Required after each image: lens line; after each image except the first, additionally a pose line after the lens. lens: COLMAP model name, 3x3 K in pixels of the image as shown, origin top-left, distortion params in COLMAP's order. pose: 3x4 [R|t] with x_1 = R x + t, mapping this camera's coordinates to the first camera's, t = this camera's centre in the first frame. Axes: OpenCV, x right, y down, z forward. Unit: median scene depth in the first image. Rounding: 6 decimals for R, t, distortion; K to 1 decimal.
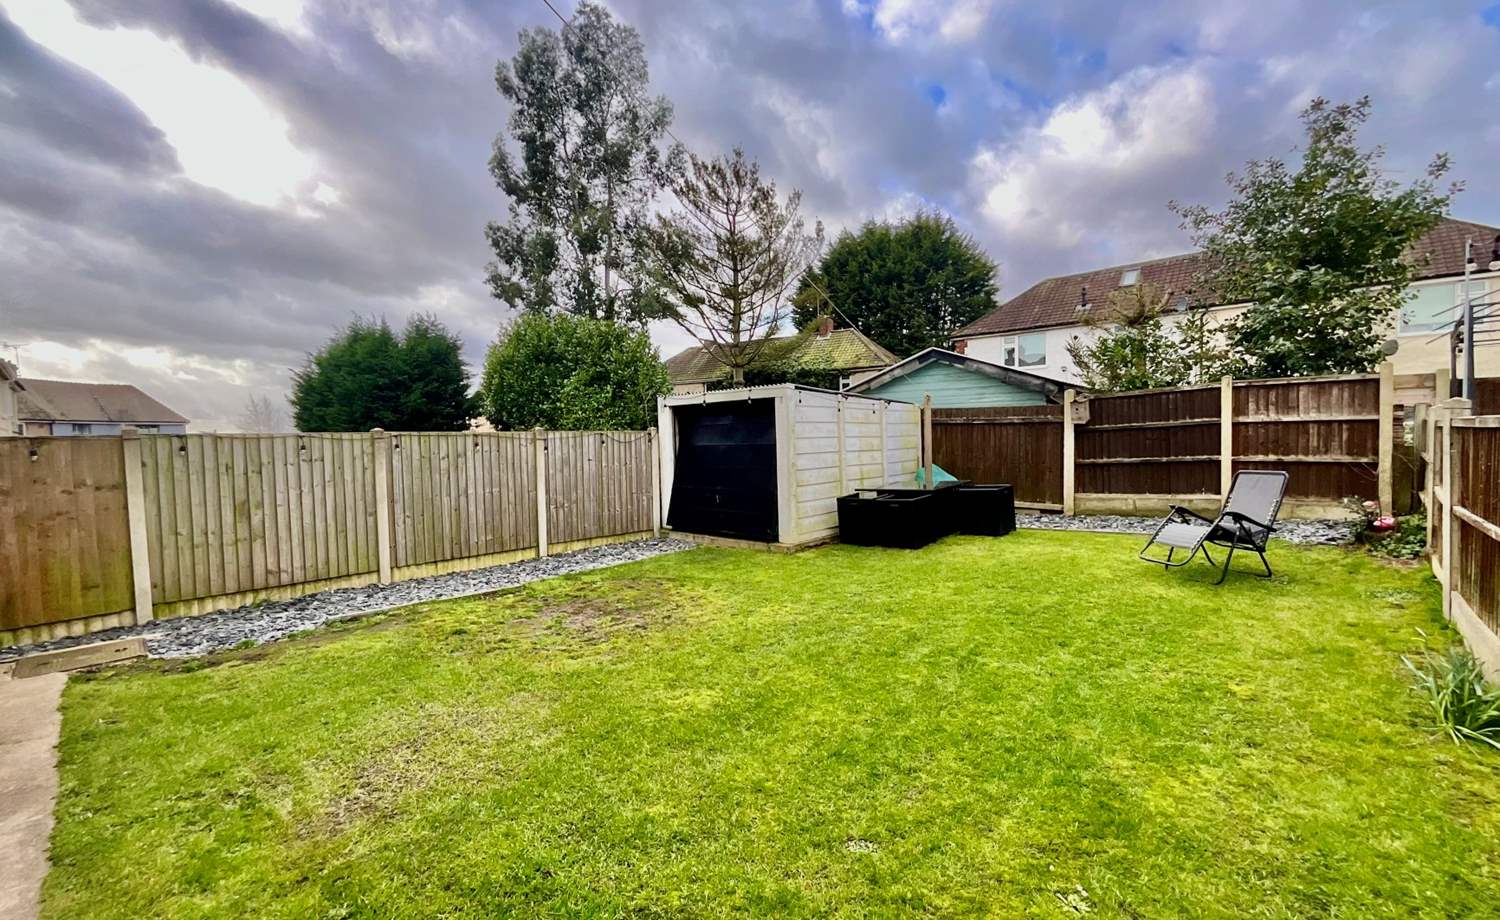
lens RADIAL K [[617.4, 0, 750.0], [0, 617.4, 460.0], [0, 0, 1]] dist [0.000667, 0.000480]
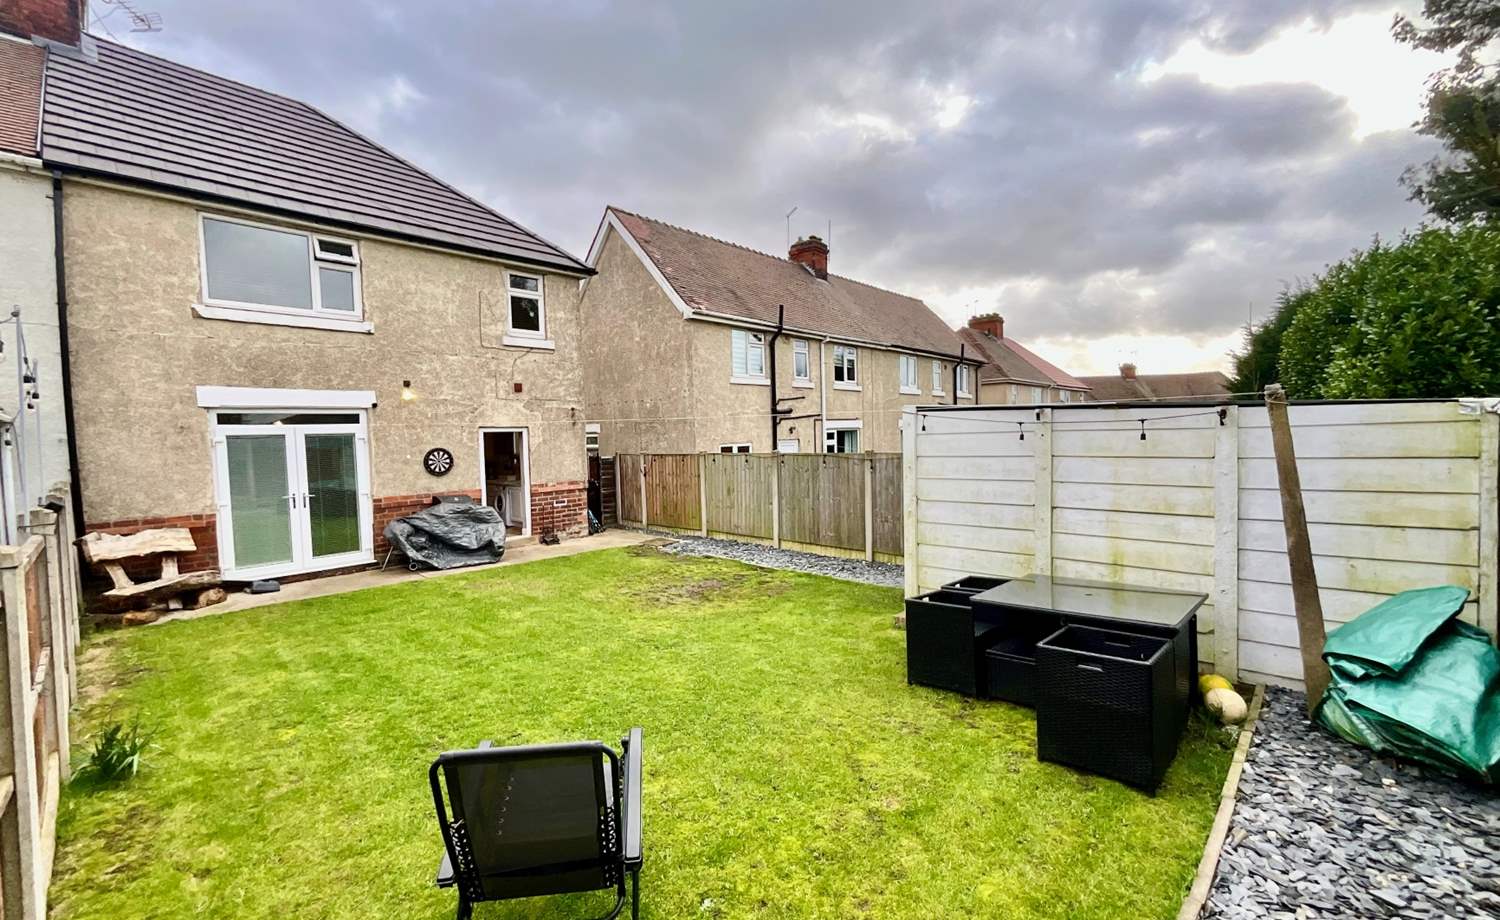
lens RADIAL K [[617.4, 0, 750.0], [0, 617.4, 460.0], [0, 0, 1]] dist [0.000667, 0.000480]
pose [[-0.035877, 0.059571, -0.997579, 0.828171], [-0.010081, 0.998149, 0.059967, -0.101271], [0.999305, 0.012209, -0.035210, 0.835907]]
